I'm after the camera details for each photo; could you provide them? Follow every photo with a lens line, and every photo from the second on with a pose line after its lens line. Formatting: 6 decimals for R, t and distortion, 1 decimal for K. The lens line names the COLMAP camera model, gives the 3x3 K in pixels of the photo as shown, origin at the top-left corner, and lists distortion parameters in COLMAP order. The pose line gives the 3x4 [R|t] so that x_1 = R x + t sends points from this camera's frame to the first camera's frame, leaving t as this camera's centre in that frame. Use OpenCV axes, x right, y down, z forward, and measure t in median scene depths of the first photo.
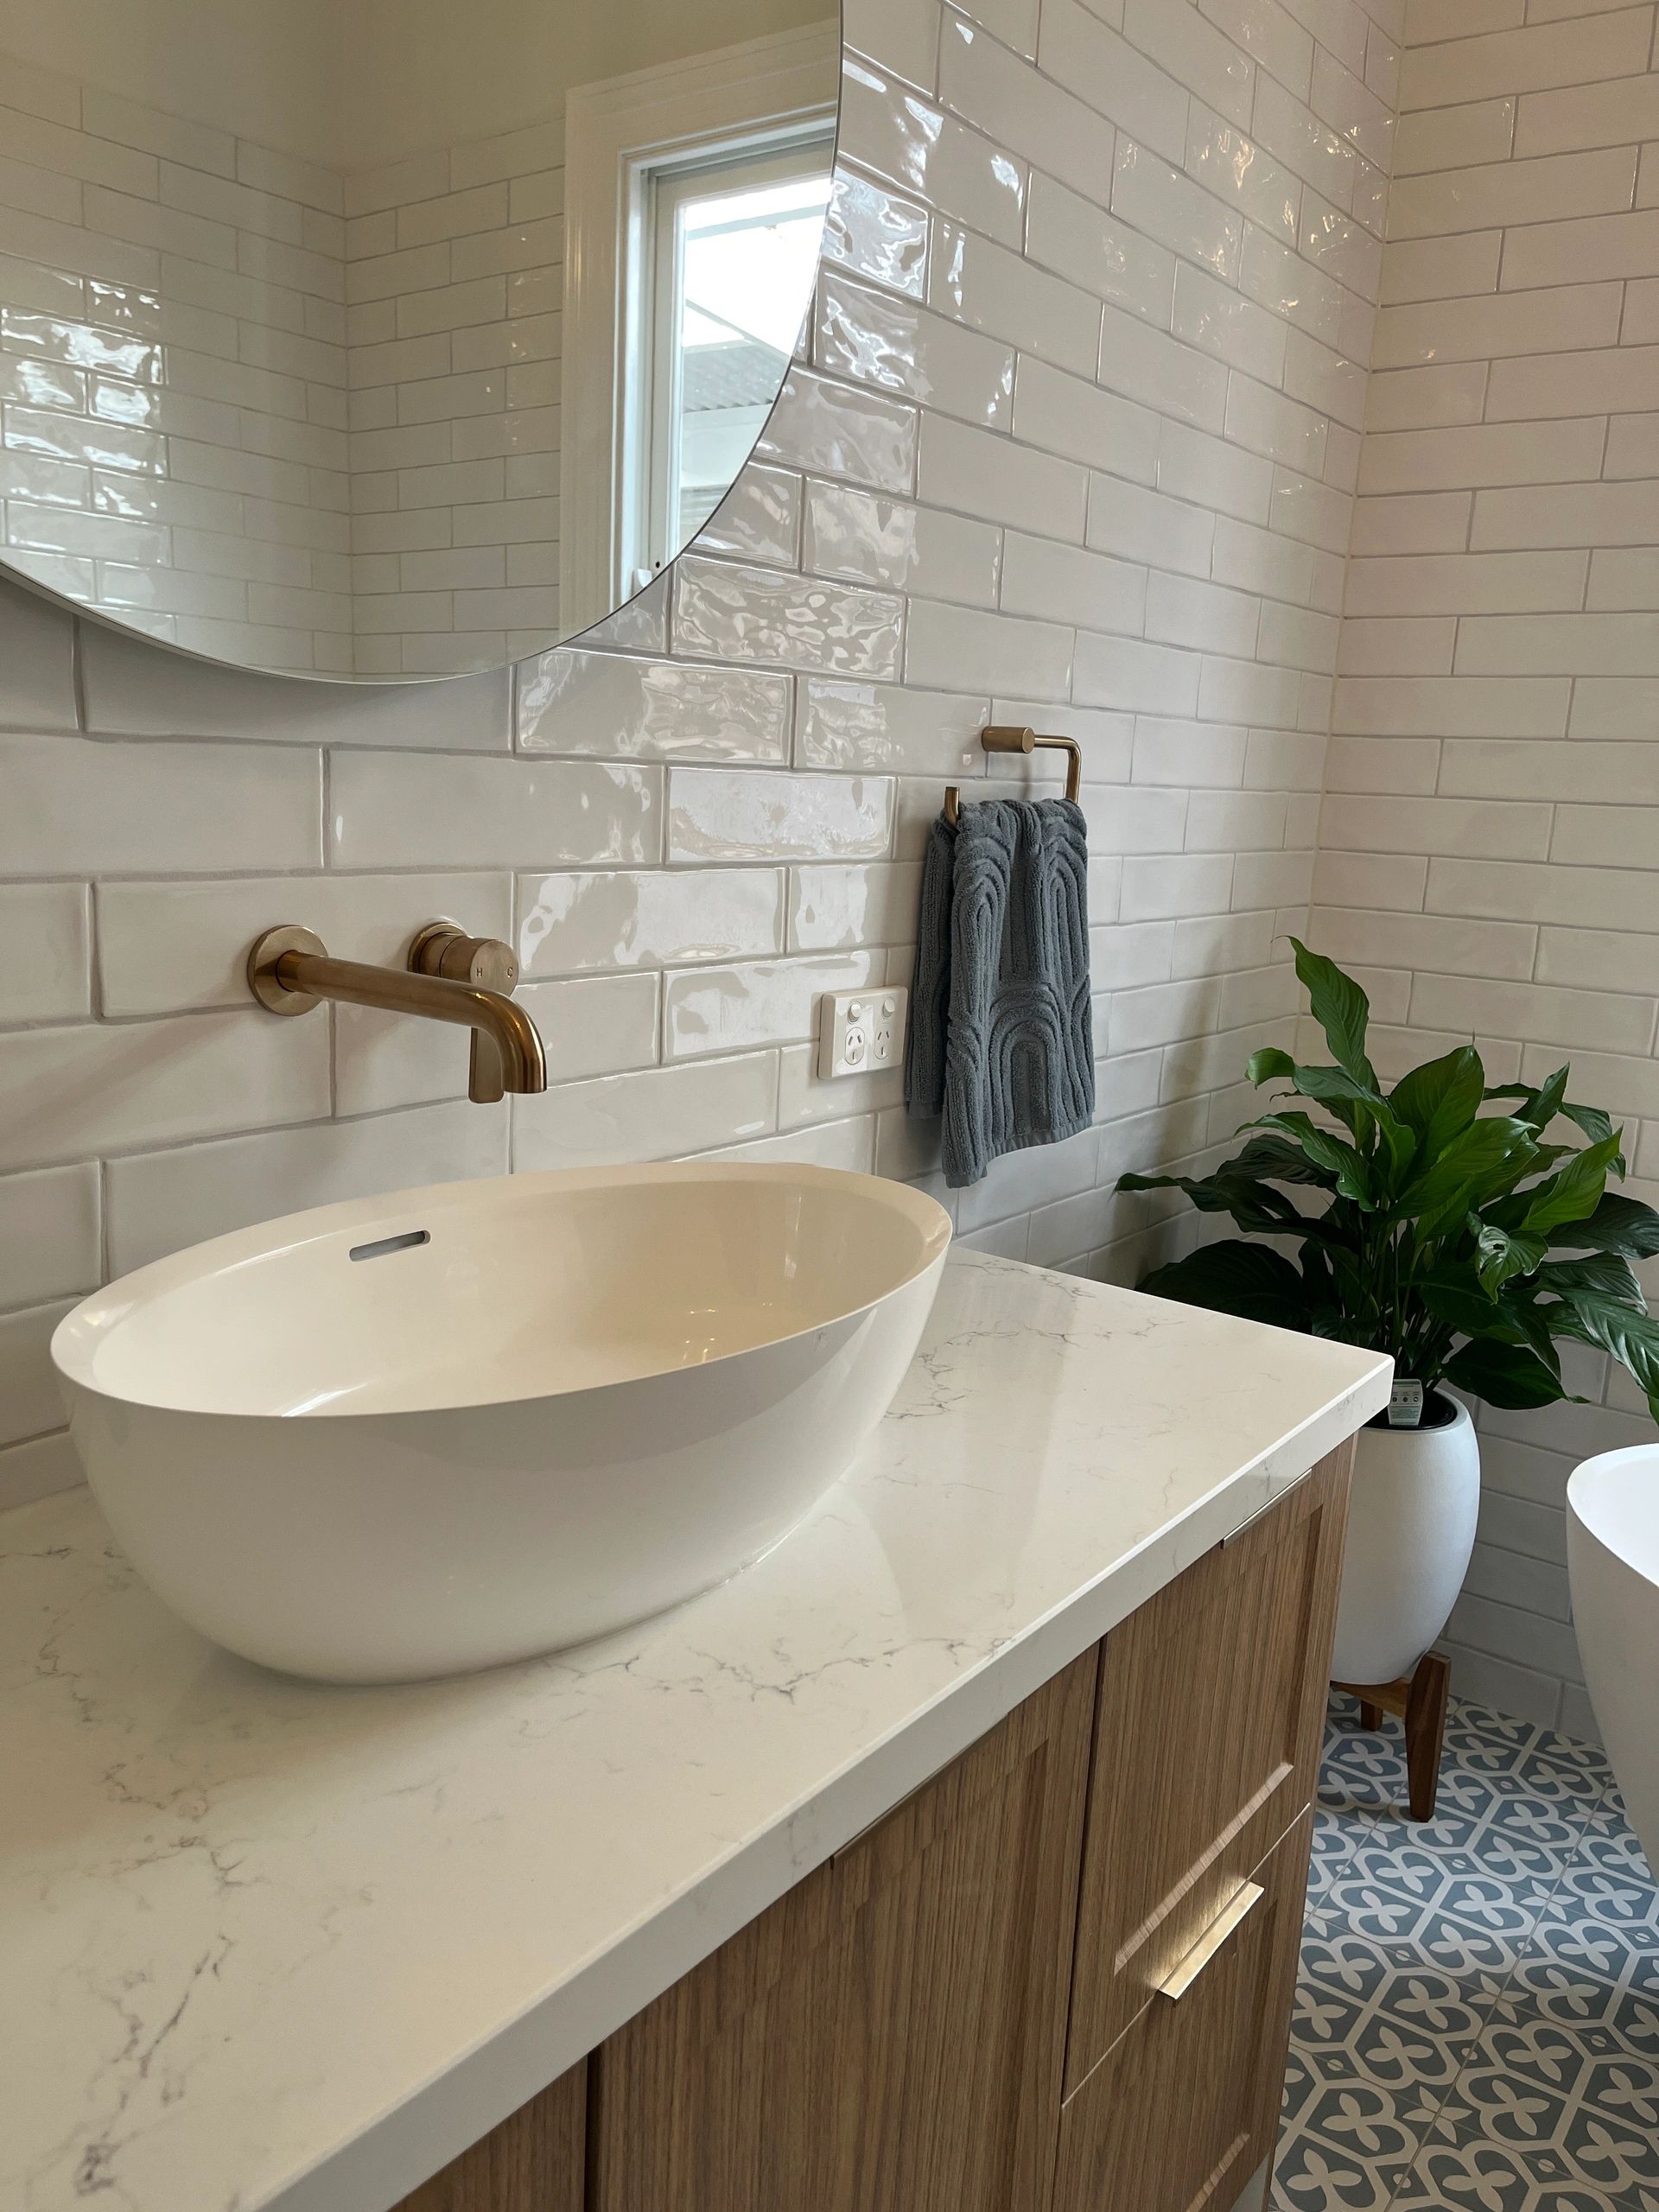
lens RADIAL K [[1705.2, 0, 853.1], [0, 1705.2, 1109.6], [0, 0, 1]] dist [0.065521, -0.081000]
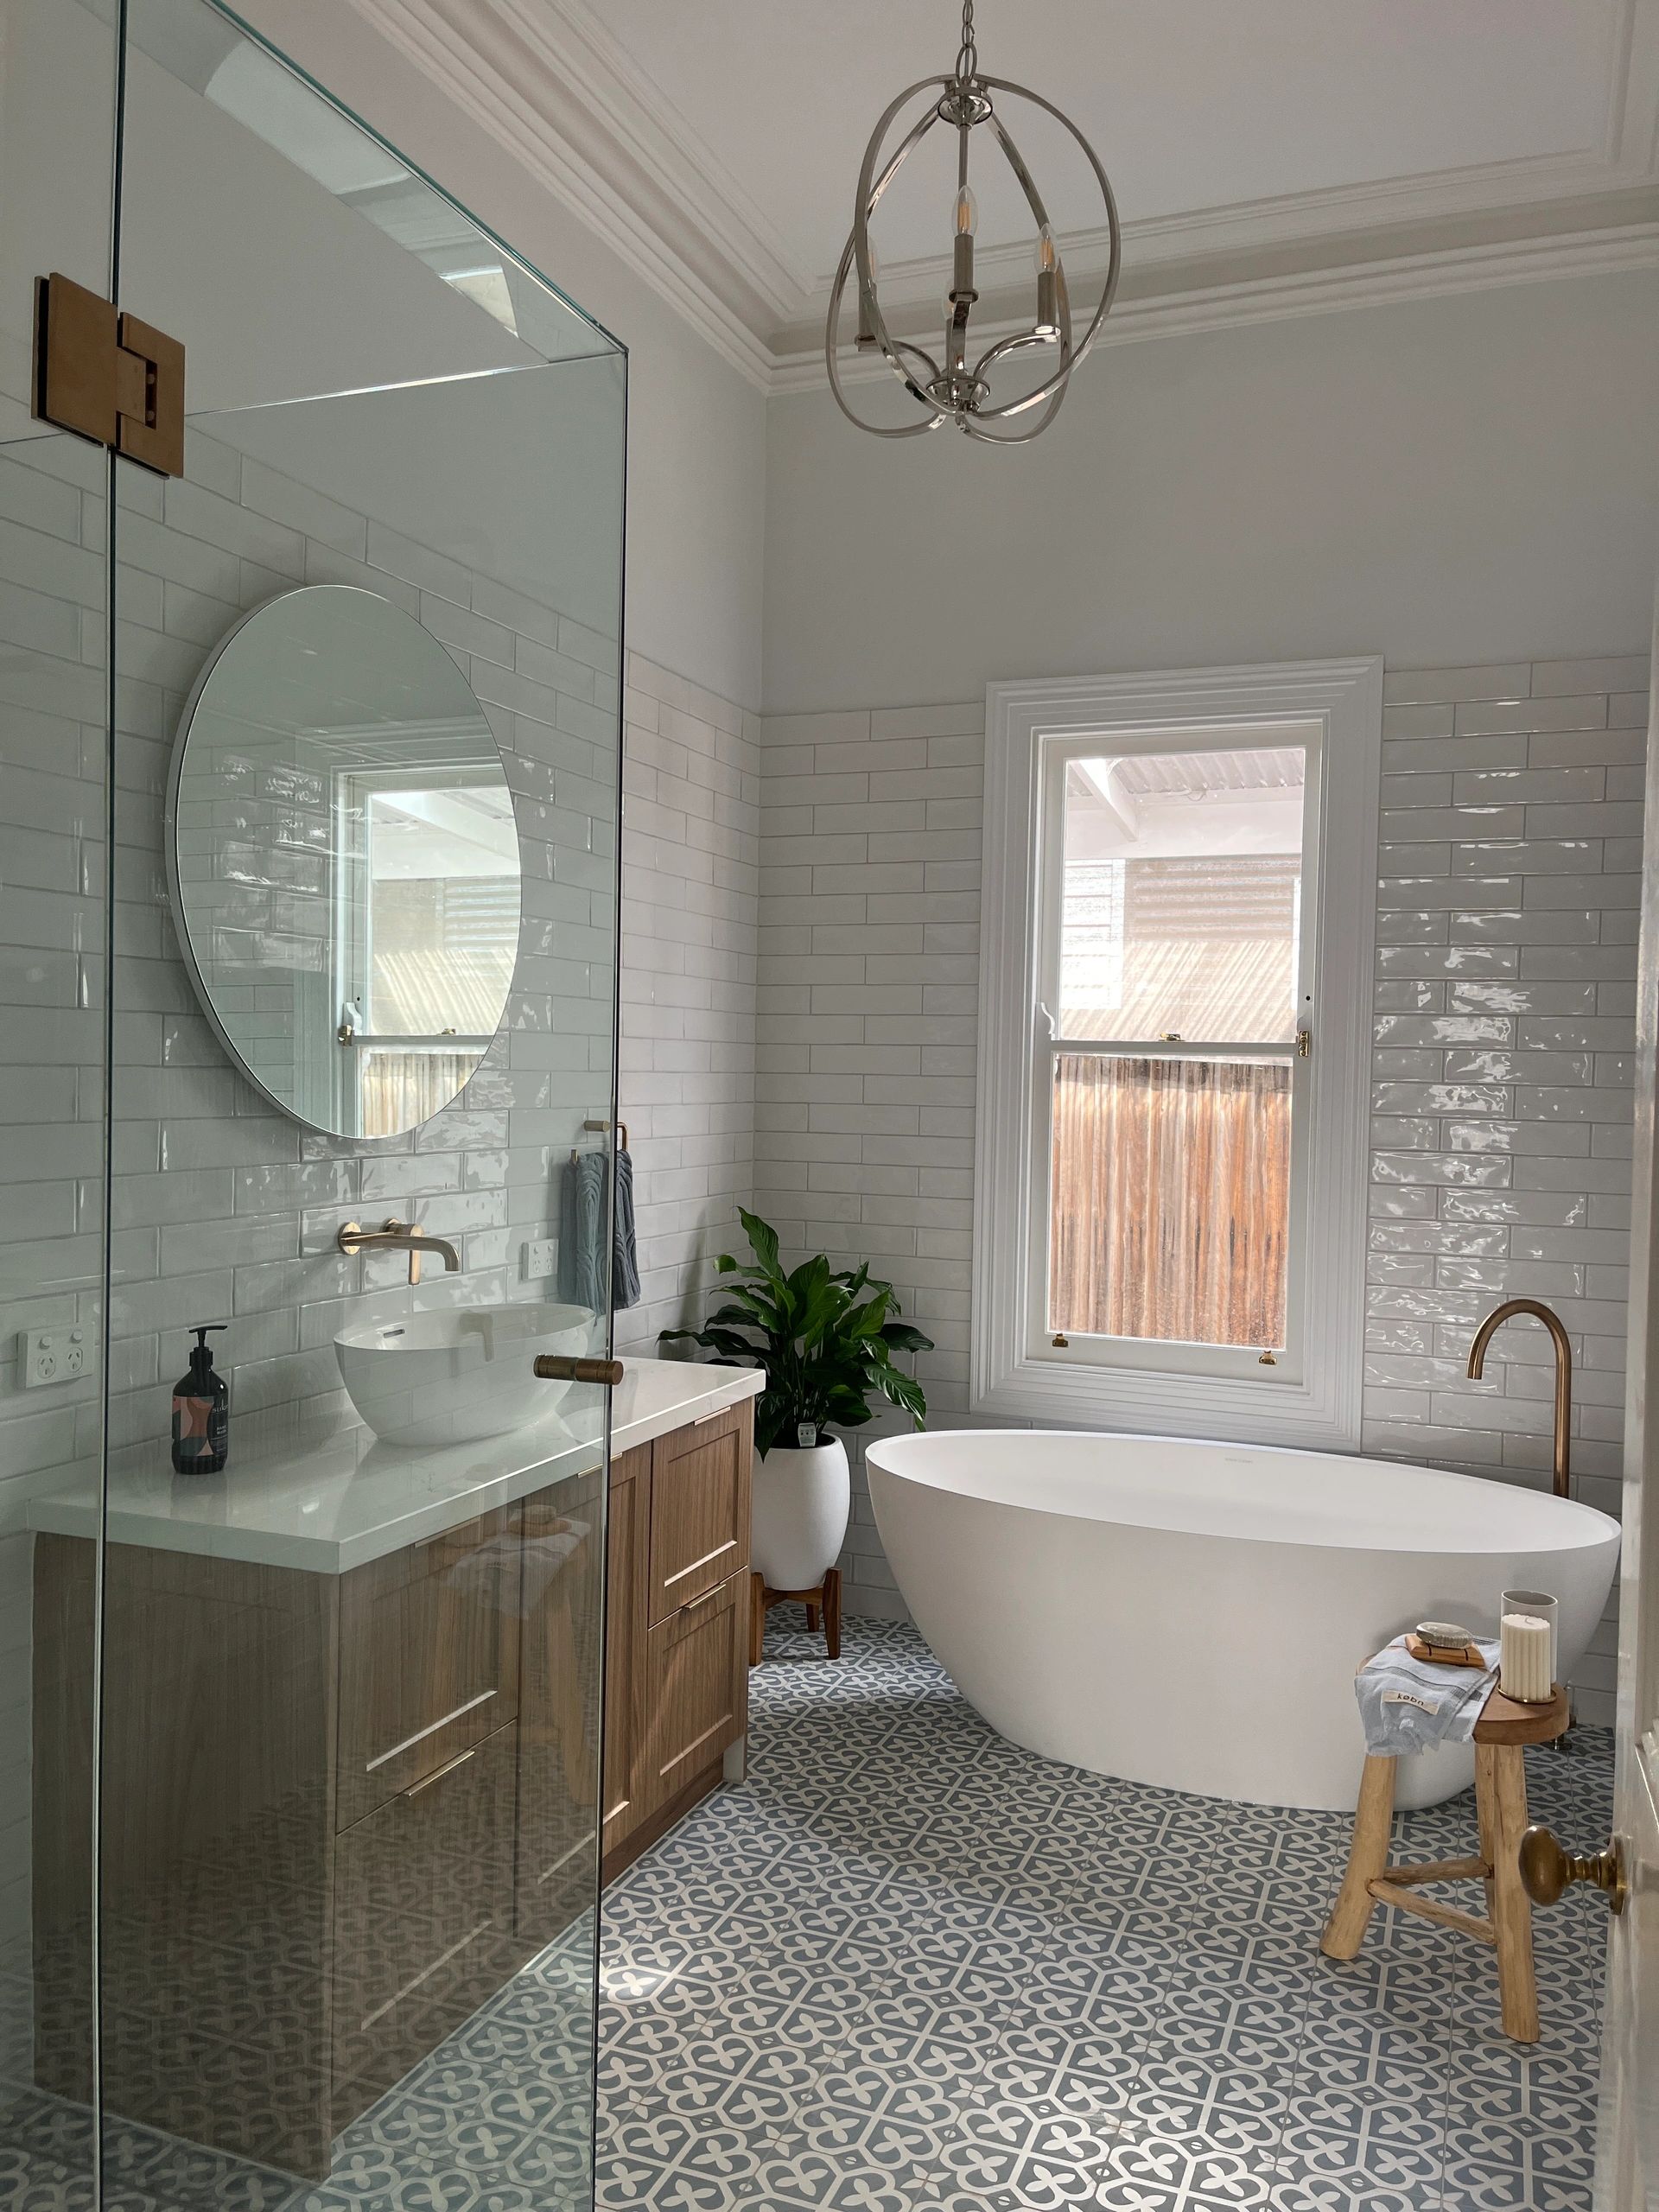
lens RADIAL K [[1705.2, 0, 853.1], [0, 1705.2, 1109.6], [0, 0, 1]] dist [0.065521, -0.081000]
pose [[0.964855, -0.035931, 0.260314, -0.157883], [0.077676, 0.985339, -0.151900, 0.122364], [-0.251040, 0.166782, 0.953500, -1.160166]]
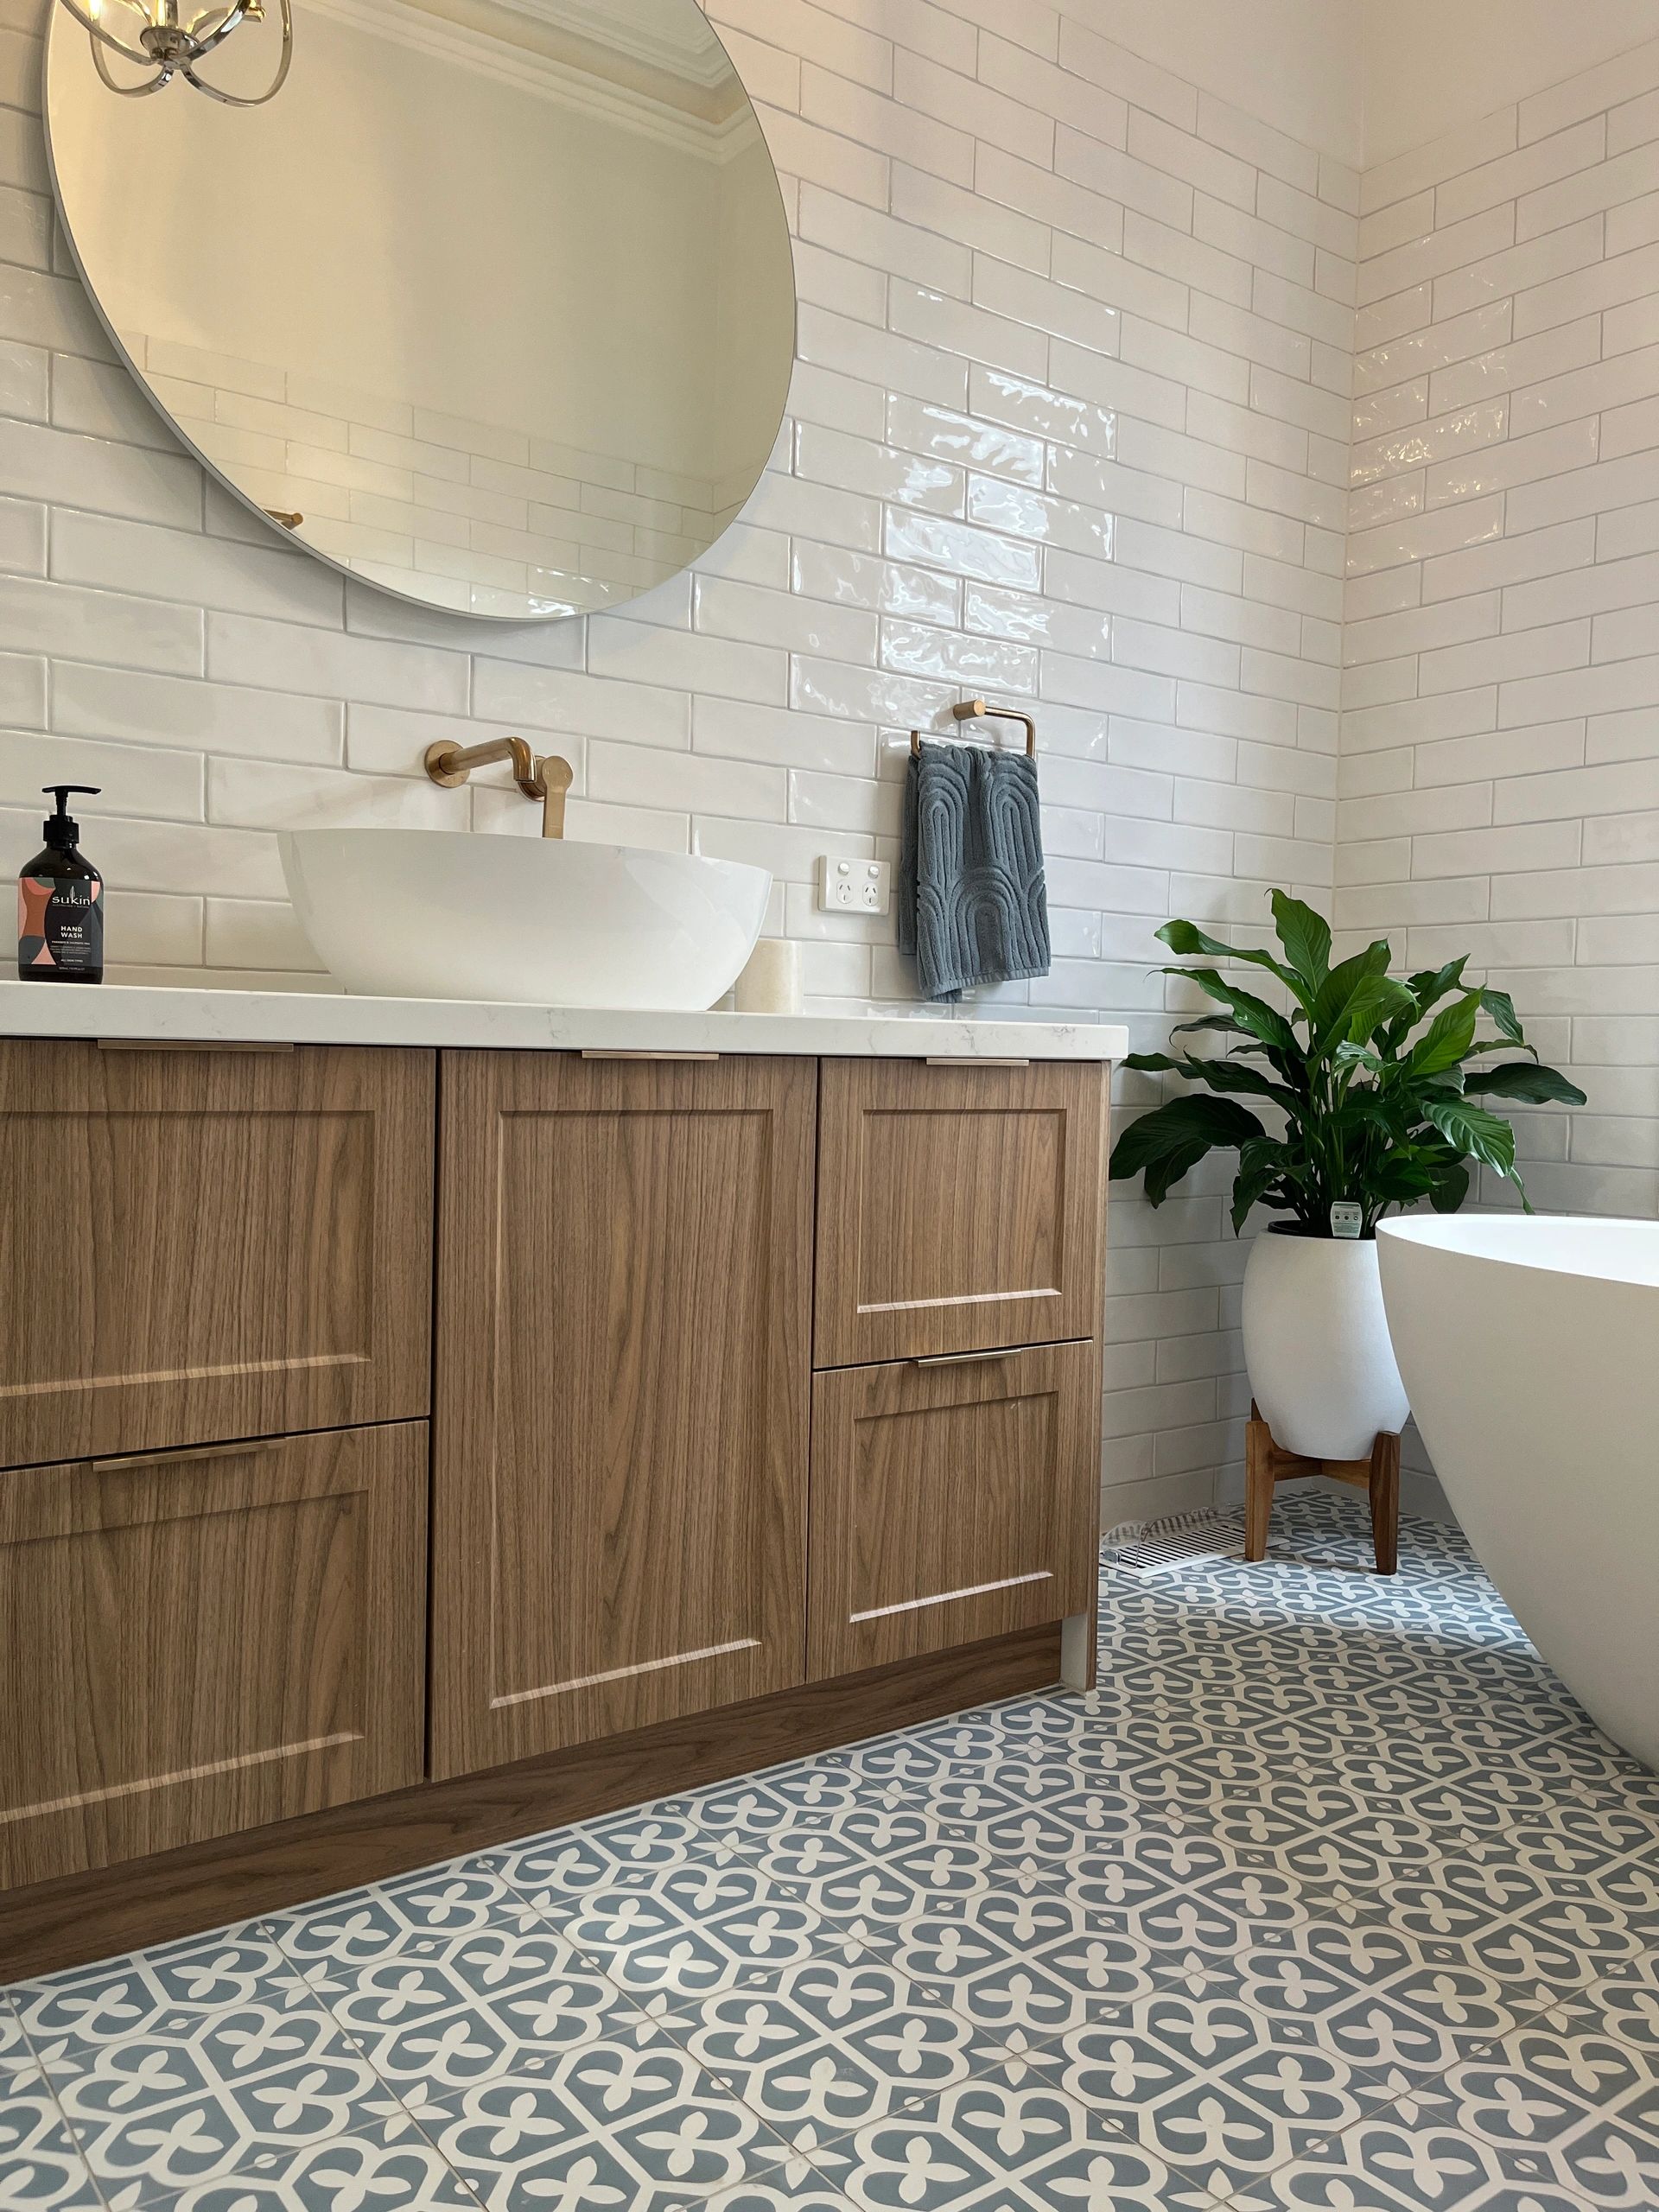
lens RADIAL K [[1705.2, 0, 853.1], [0, 1705.2, 1109.6], [0, 0, 1]] dist [0.065521, -0.081000]
pose [[0.957691, -0.020249, -0.287087, 0.401995], [-0.029759, 0.985207, -0.168763, 0.375906], [0.286257, 0.170166, 0.942921, -0.385582]]
